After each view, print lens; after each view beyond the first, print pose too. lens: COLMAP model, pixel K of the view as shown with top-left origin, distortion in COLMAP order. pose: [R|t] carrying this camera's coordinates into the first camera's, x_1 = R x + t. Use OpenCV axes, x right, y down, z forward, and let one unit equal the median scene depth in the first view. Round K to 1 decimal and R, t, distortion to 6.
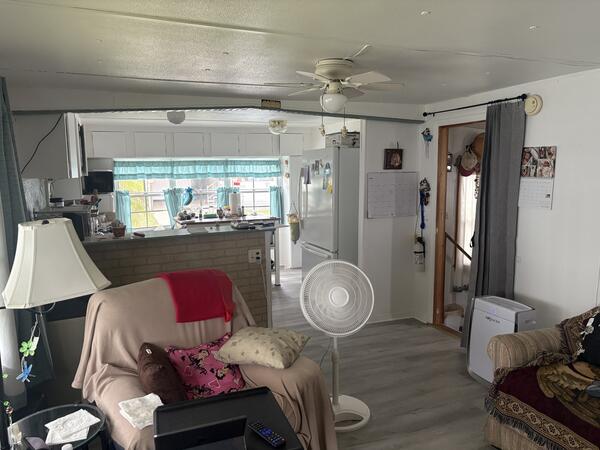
lens RADIAL K [[455.6, 0, 300.0], [0, 455.6, 225.0], [0, 0, 1]] dist [0.060761, -0.010959]
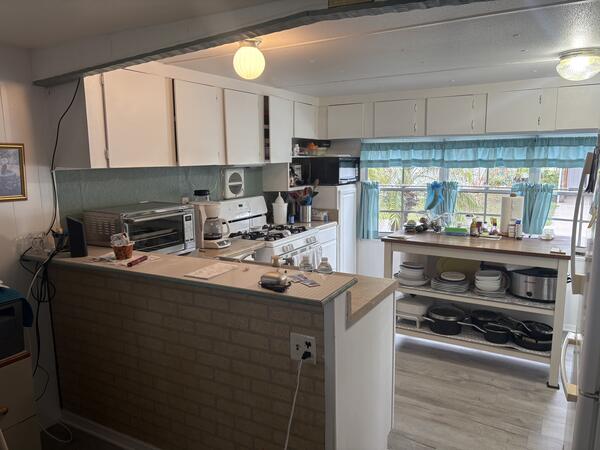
lens RADIAL K [[455.6, 0, 300.0], [0, 455.6, 225.0], [0, 0, 1]] dist [0.060761, -0.010959]
pose [[0.604360, 0.133265, -0.785487, 0.153903], [-0.100434, 0.990790, 0.090821, -0.060633], [0.790355, 0.024001, 0.612178, 0.439665]]
